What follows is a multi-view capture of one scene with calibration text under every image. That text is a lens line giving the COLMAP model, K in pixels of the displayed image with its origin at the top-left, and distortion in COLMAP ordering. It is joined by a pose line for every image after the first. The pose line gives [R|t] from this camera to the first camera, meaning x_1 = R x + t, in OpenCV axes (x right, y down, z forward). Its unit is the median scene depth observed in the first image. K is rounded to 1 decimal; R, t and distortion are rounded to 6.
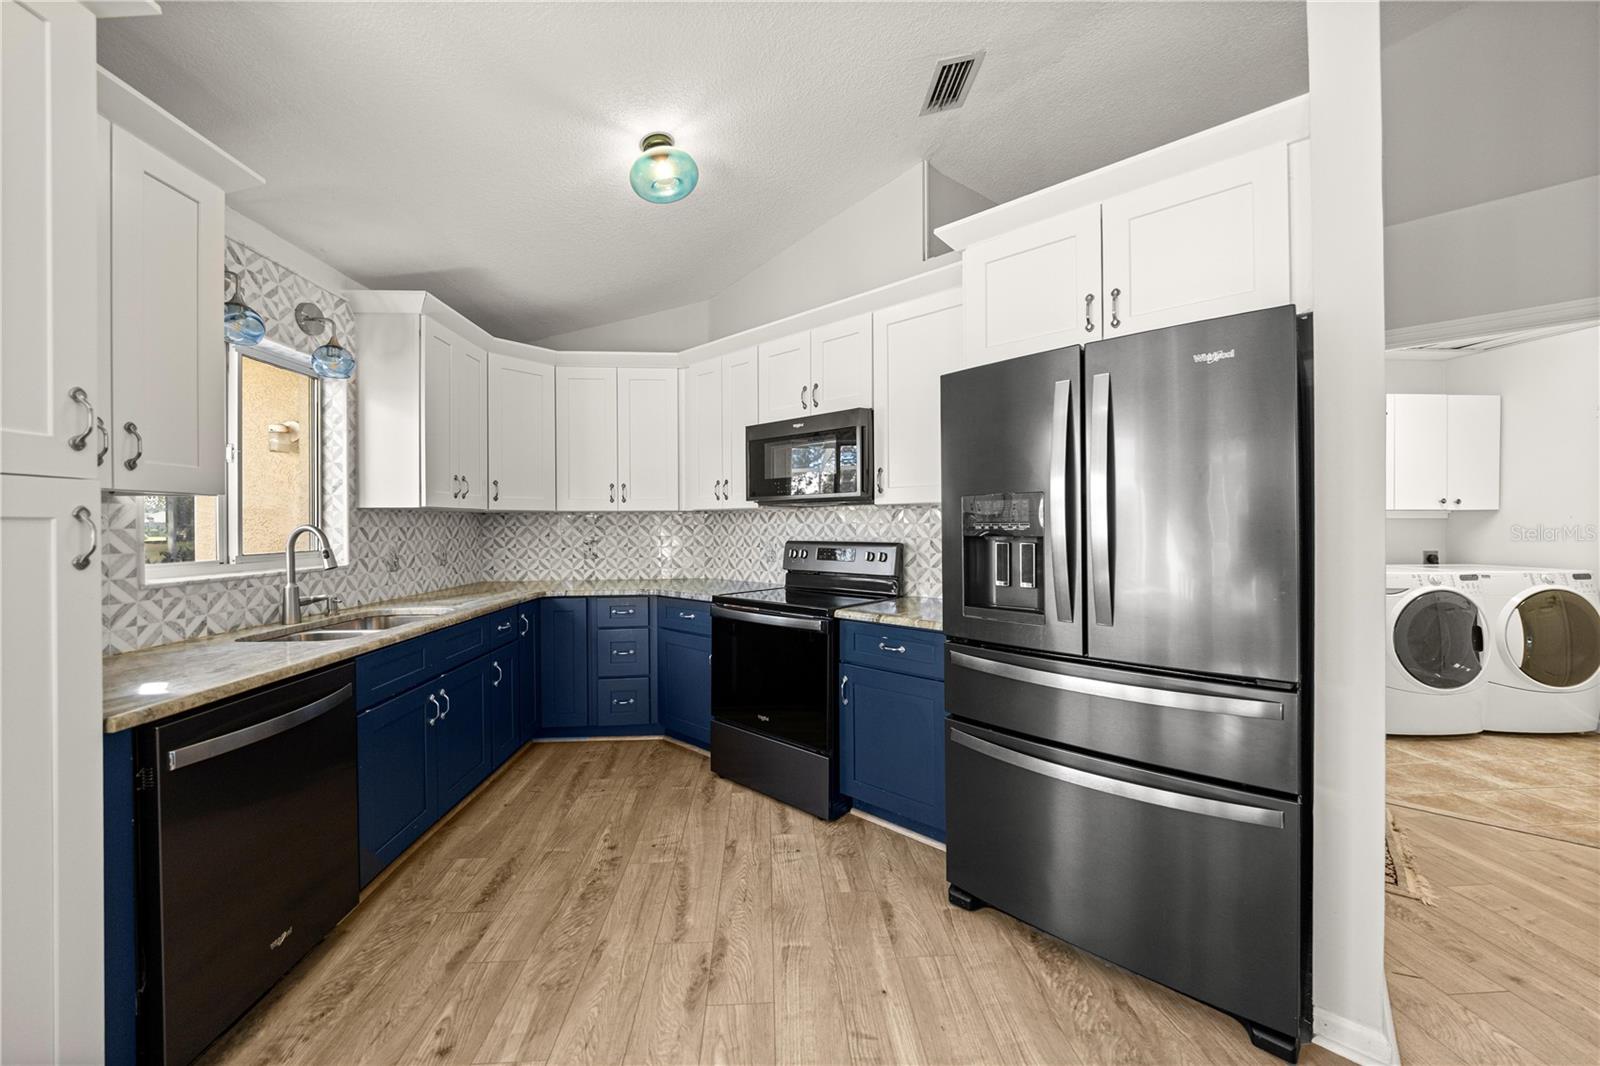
lens RADIAL K [[587.9, 0, 800.0], [0, 587.9, 533.0], [0, 0, 1]] dist [-0.002267, -0.000271]
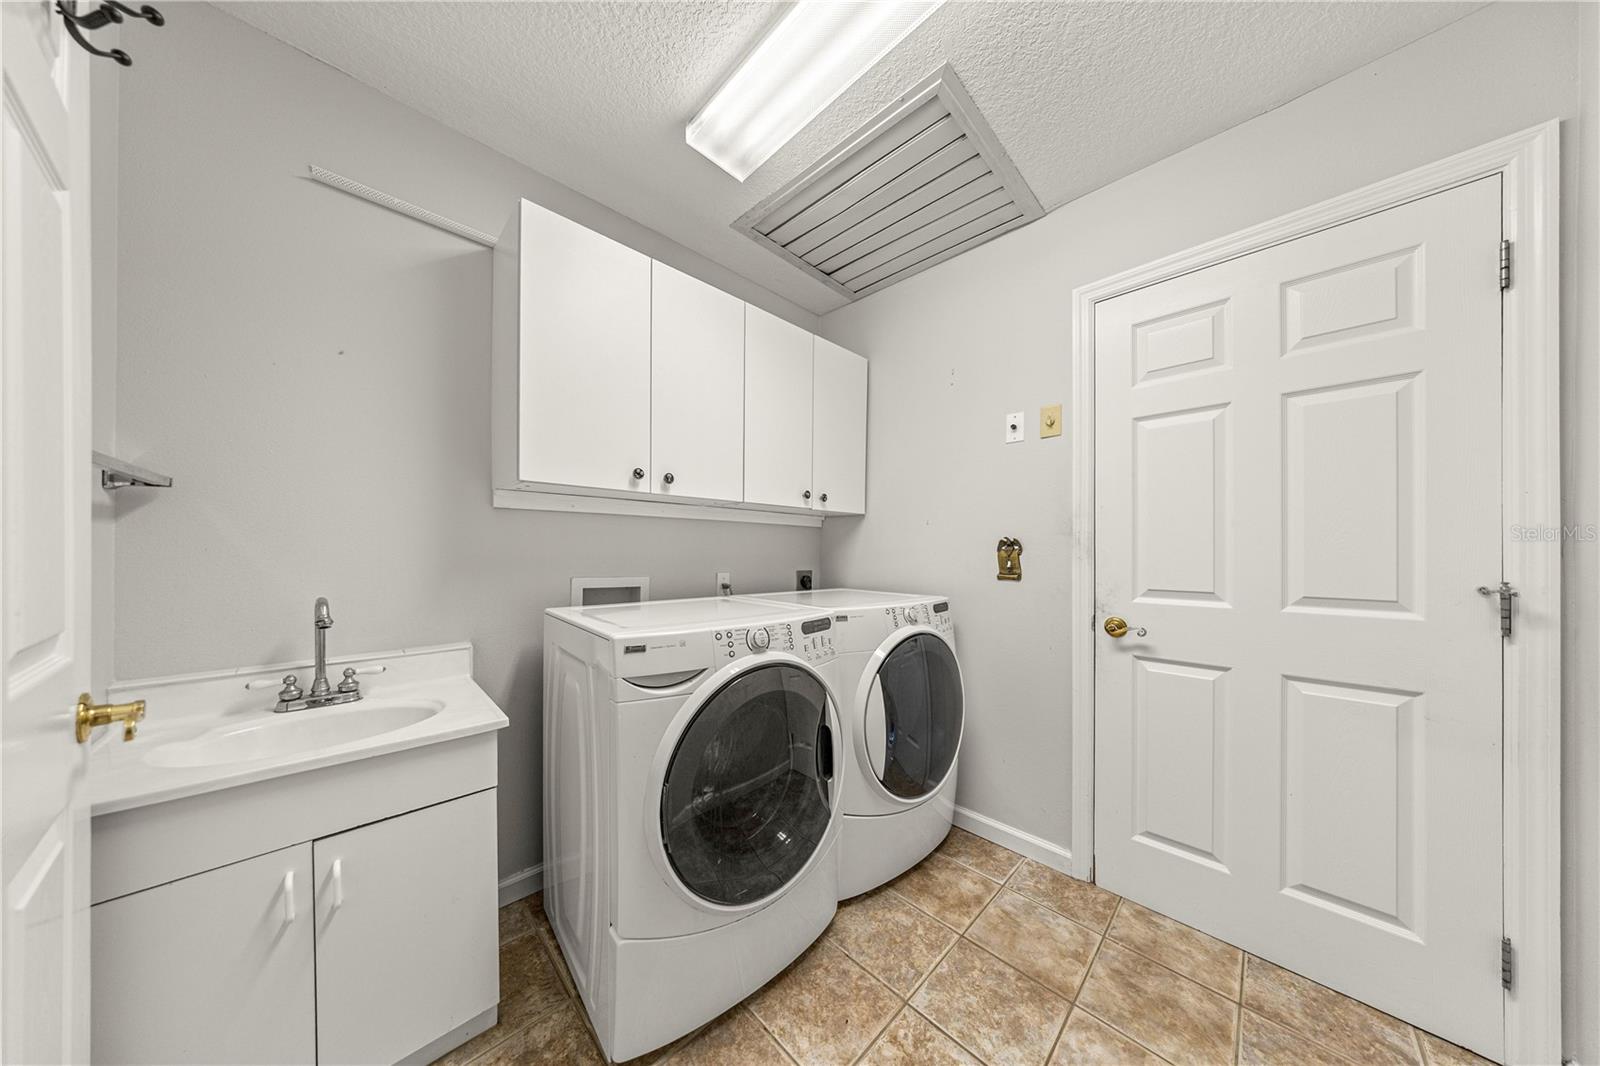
lens RADIAL K [[476.5, 0, 805.4], [0, 476.5, 553.3], [0, 0, 1]] dist [-0.000599, -0.000083]
pose [[0.748778, 0.009663, 0.662751, 0.860303], [-0.006740, 0.999953, -0.006964, 0.016143], [-0.662787, 0.000748, 0.748808, 0.697917]]
